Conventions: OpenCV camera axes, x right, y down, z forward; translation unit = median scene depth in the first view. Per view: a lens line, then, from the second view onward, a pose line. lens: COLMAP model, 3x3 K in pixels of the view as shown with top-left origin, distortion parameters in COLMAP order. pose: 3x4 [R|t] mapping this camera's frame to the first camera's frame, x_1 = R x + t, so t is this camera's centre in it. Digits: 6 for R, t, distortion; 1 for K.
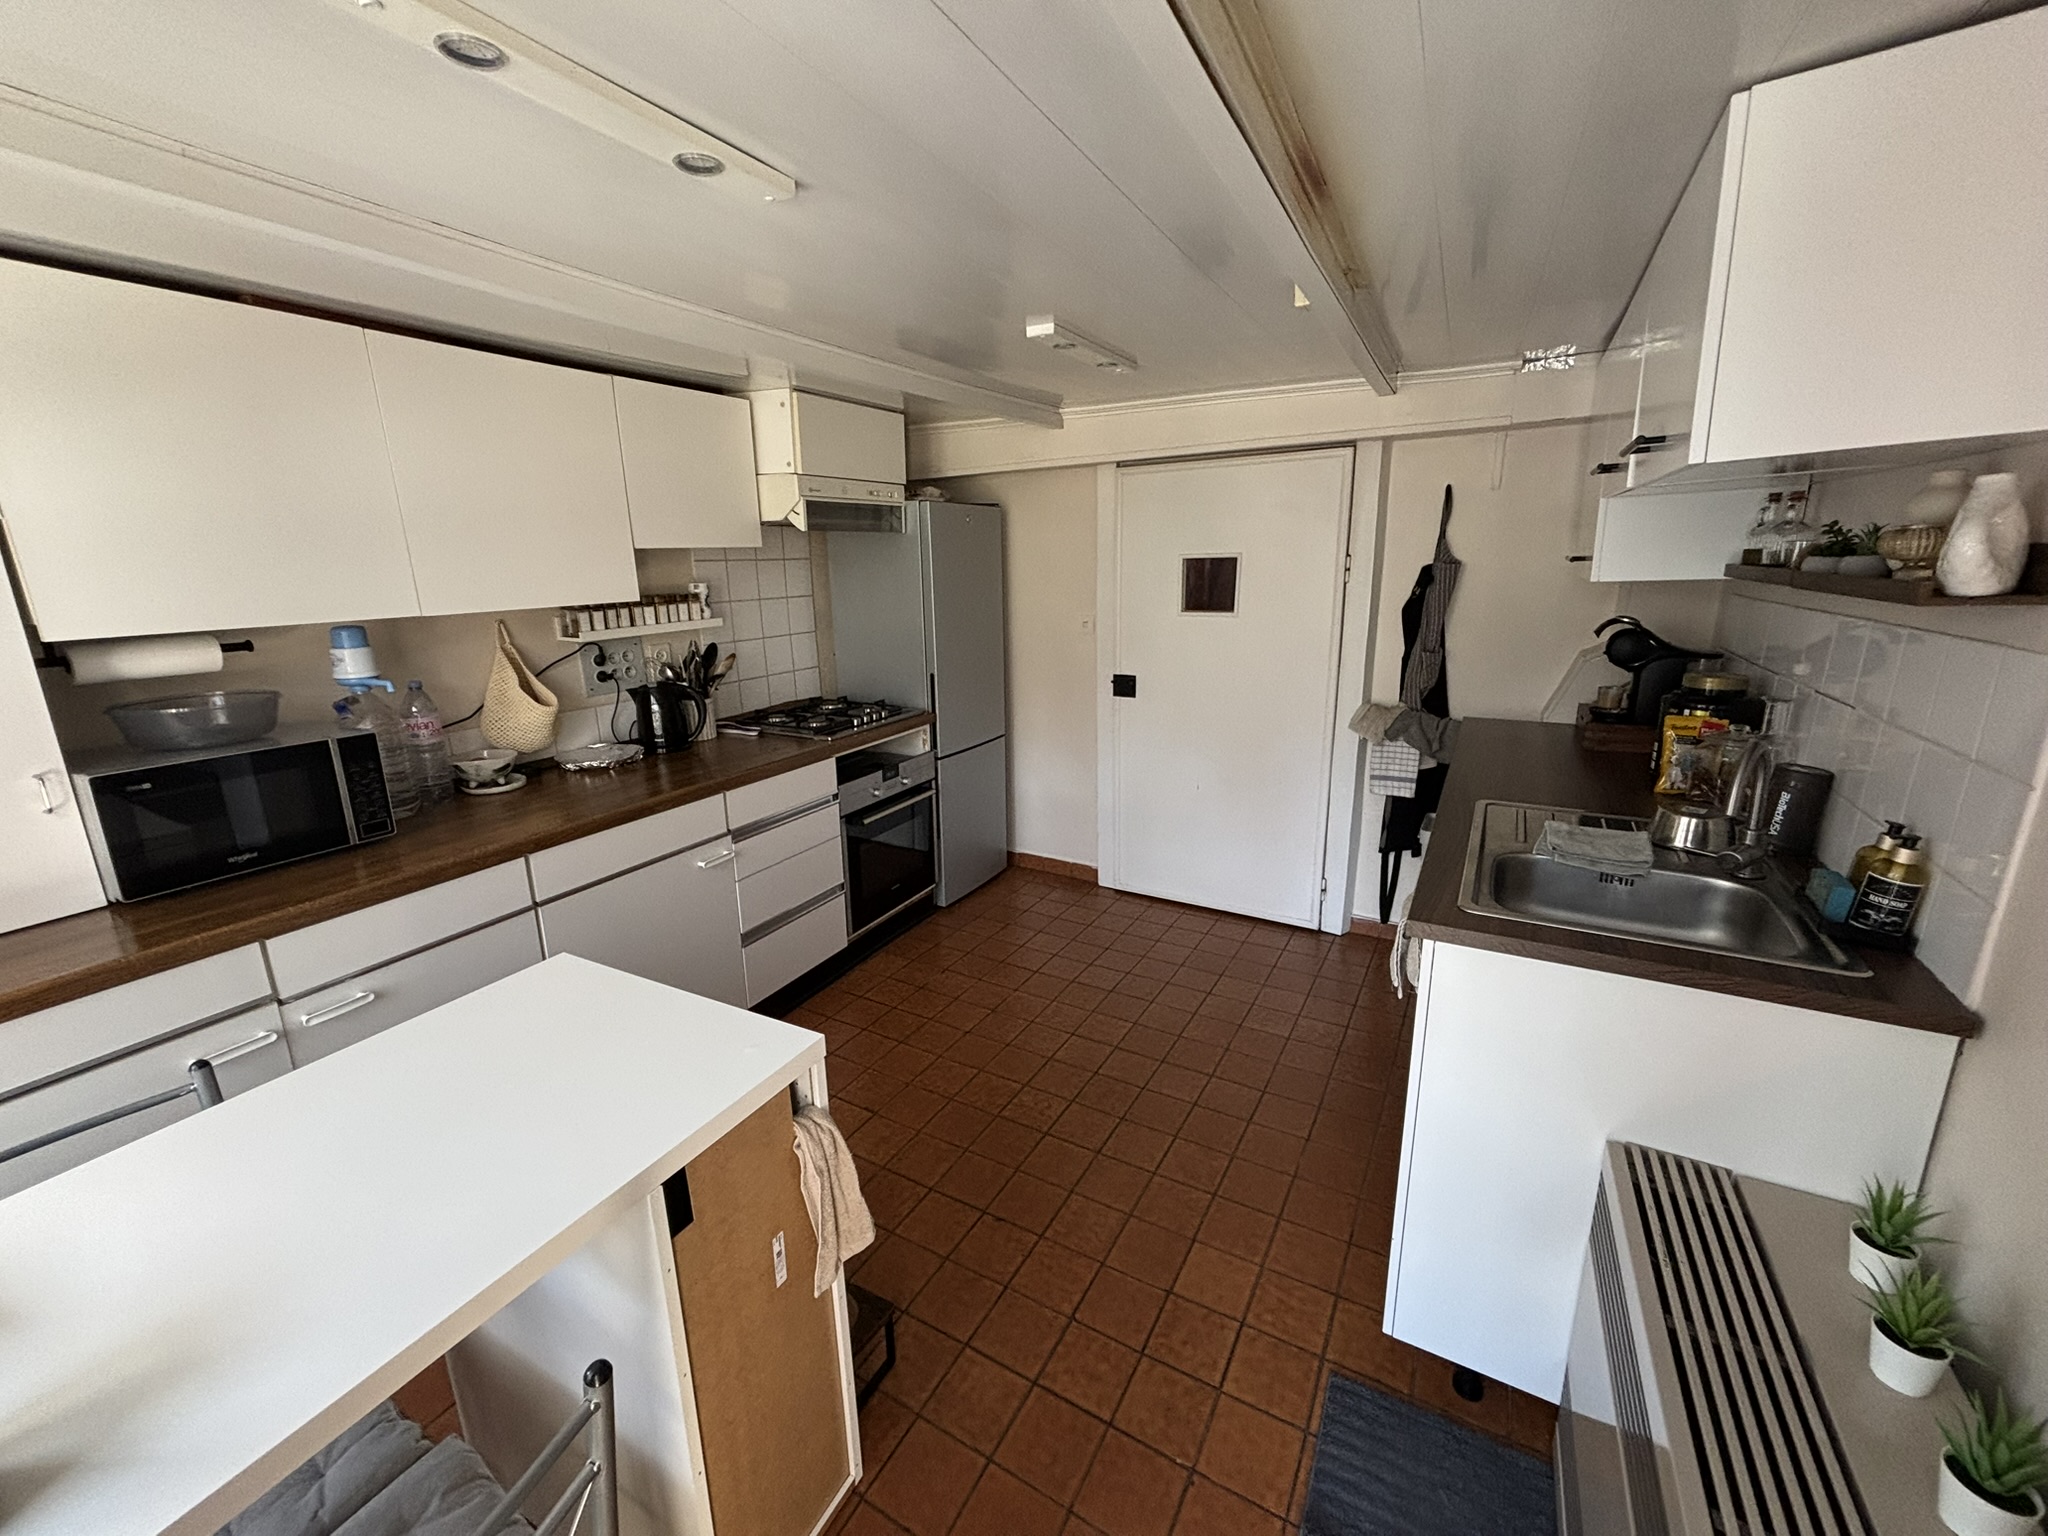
lens RADIAL K [[816.5, 0, 1026.1], [0, 816.5, 756.6], [0, 0, 1]] dist [0.007514, -0.002778]
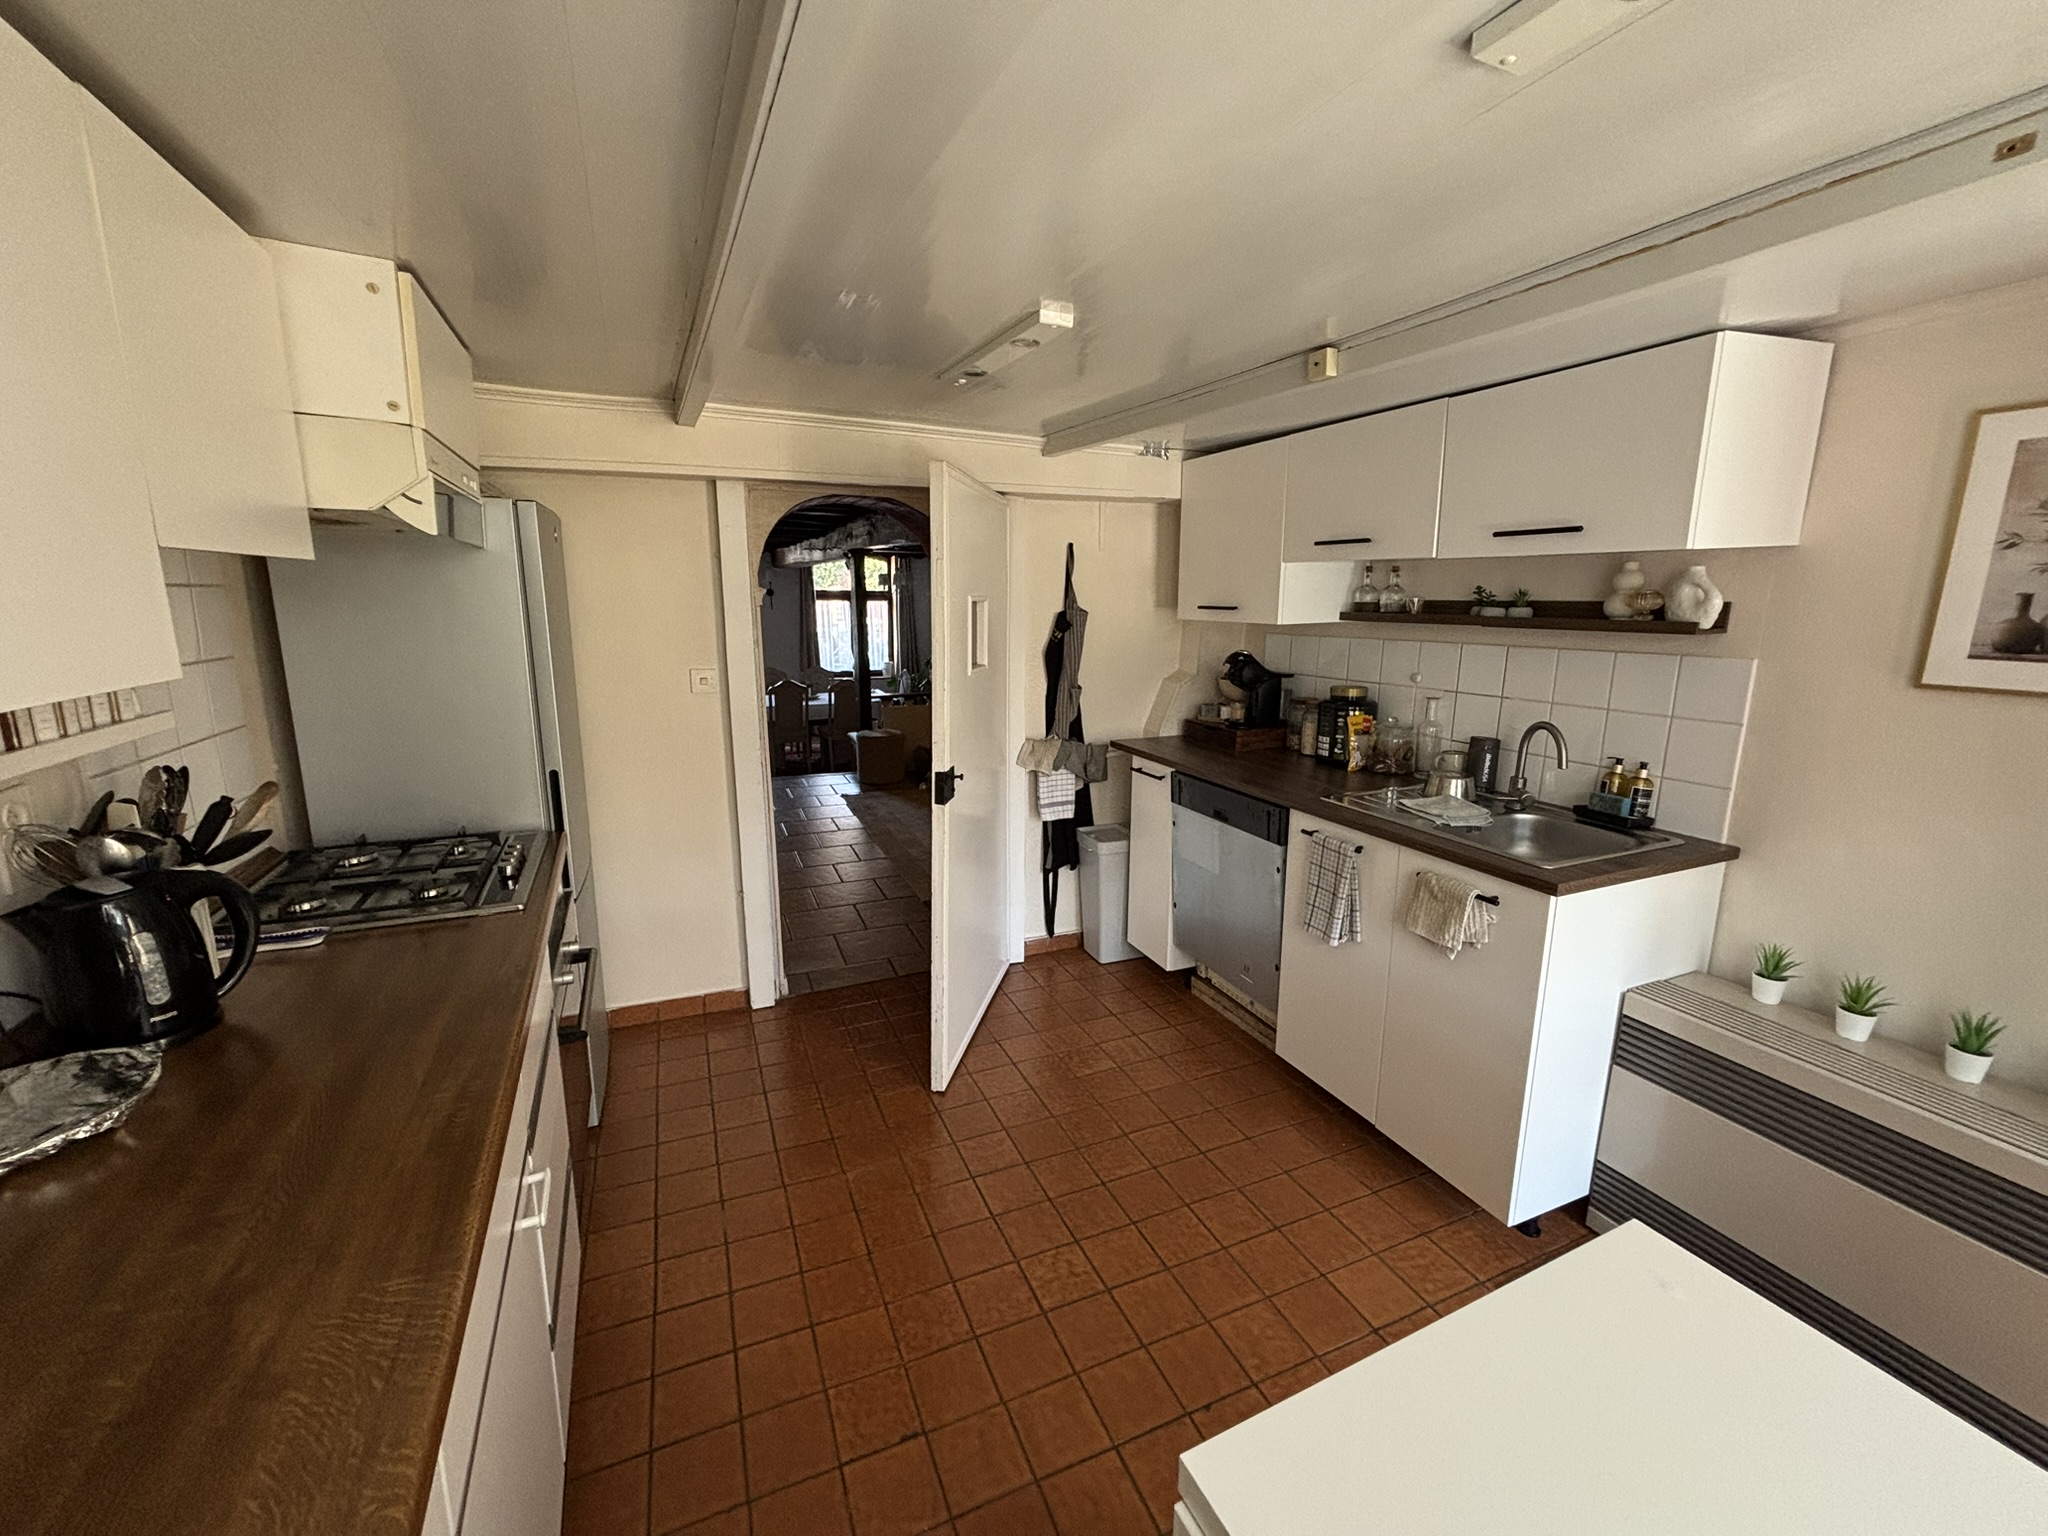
lens RADIAL K [[816.5, 0, 1021.1], [0, 816.5, 755.4], [0, 0, 1]] dist [0.007514, -0.002778]
pose [[0.610112, -0.128711, 0.781791, -0.446451], [0.173260, 0.984509, 0.026873, -0.078514], [-0.773139, 0.119058, 0.622961, 0.366969]]
